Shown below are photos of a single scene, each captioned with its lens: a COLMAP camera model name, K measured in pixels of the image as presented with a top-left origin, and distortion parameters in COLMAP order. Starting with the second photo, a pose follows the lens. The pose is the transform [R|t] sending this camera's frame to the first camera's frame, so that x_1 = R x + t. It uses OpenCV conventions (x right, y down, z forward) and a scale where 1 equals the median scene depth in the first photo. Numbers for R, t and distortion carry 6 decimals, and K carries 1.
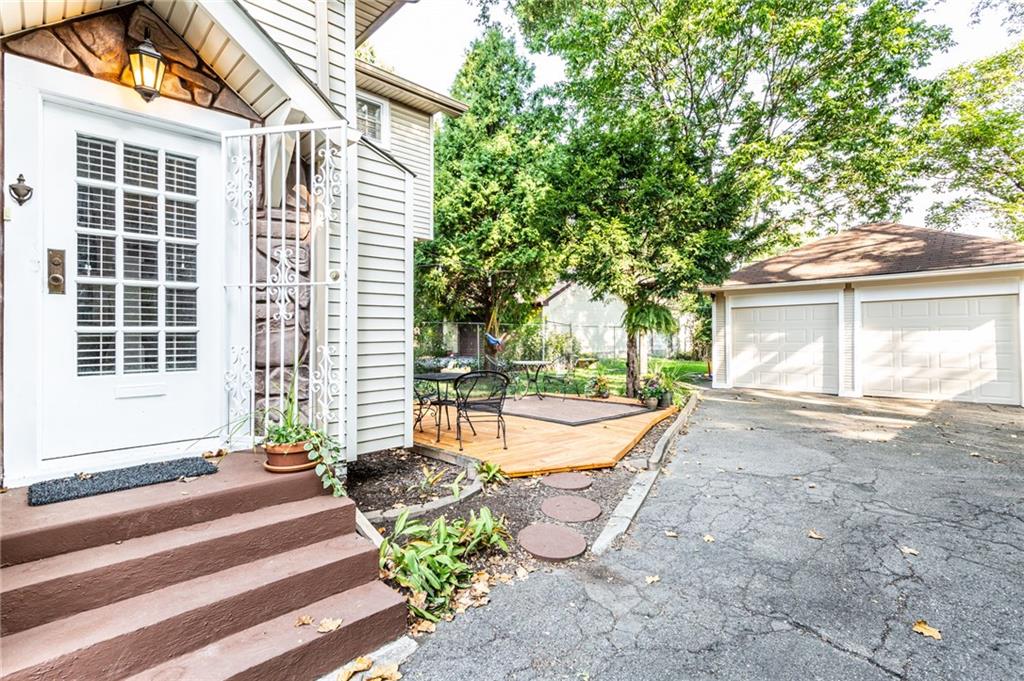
lens RADIAL K [[533.7, 0, 512.0], [0, 533.7, 340.5], [0, 0, 1]] dist [-0.001511, 0.000012]
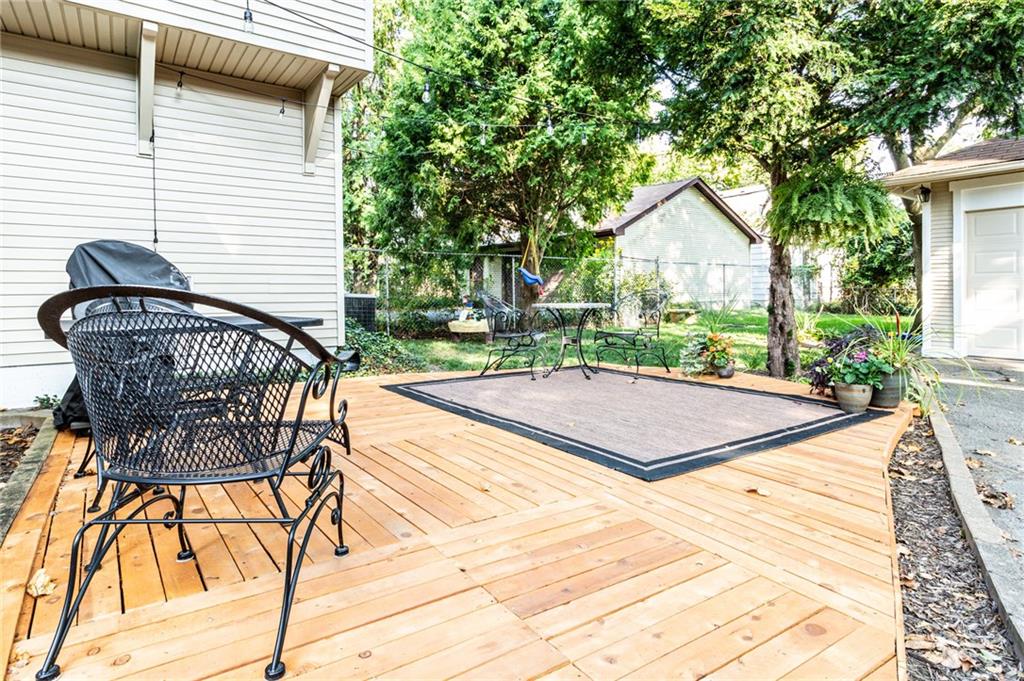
lens RADIAL K [[571.0, 0, 450.9], [0, 571.0, 308.9], [0, 0, 1]] dist [0.000680, -0.000062]
pose [[0.970598, -0.002678, -0.240690, 0.045793], [0.008125, 0.999733, 0.021640, 0.025543], [0.240568, -0.022959, 0.970361, 0.346264]]
